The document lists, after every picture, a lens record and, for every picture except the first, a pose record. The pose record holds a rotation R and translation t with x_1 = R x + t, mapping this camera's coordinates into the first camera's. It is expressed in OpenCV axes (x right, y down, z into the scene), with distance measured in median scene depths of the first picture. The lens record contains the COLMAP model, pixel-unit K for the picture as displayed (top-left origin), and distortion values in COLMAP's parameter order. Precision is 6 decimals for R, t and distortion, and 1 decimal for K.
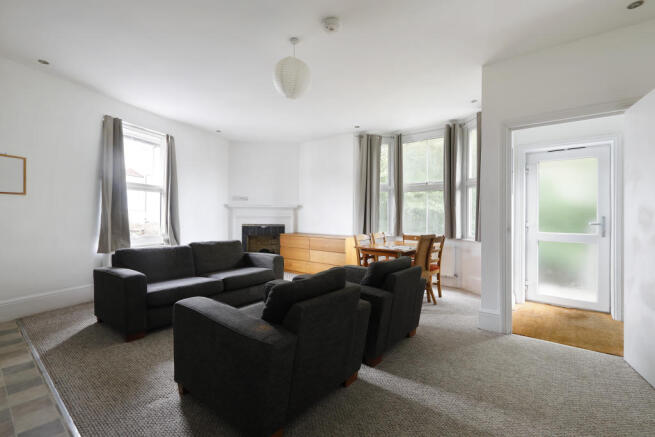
lens RADIAL K [[294.2, 0, 331.5], [0, 294.2, 214.4], [0, 0, 1]] dist [-0.002708, 0.000497]
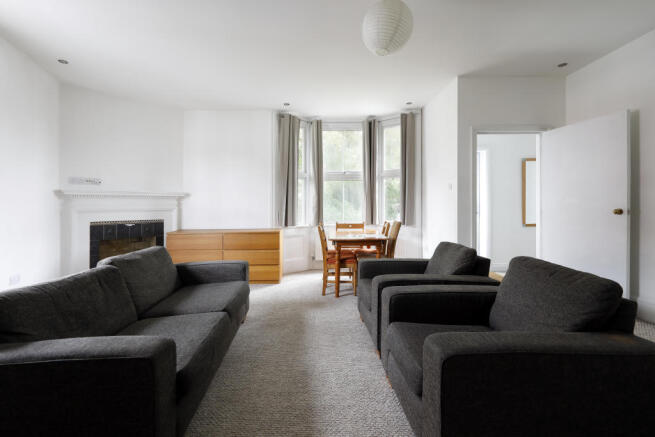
lens RADIAL K [[294.2, 0, 323.1], [0, 294.2, 200.6], [0, 0, 1]] dist [-0.002708, 0.000497]
pose [[0.767022, -0.006928, 0.641584, -0.367282], [0.015717, 0.999845, -0.007993, -0.000844], [-0.641429, 0.016215, 0.767011, 0.242029]]
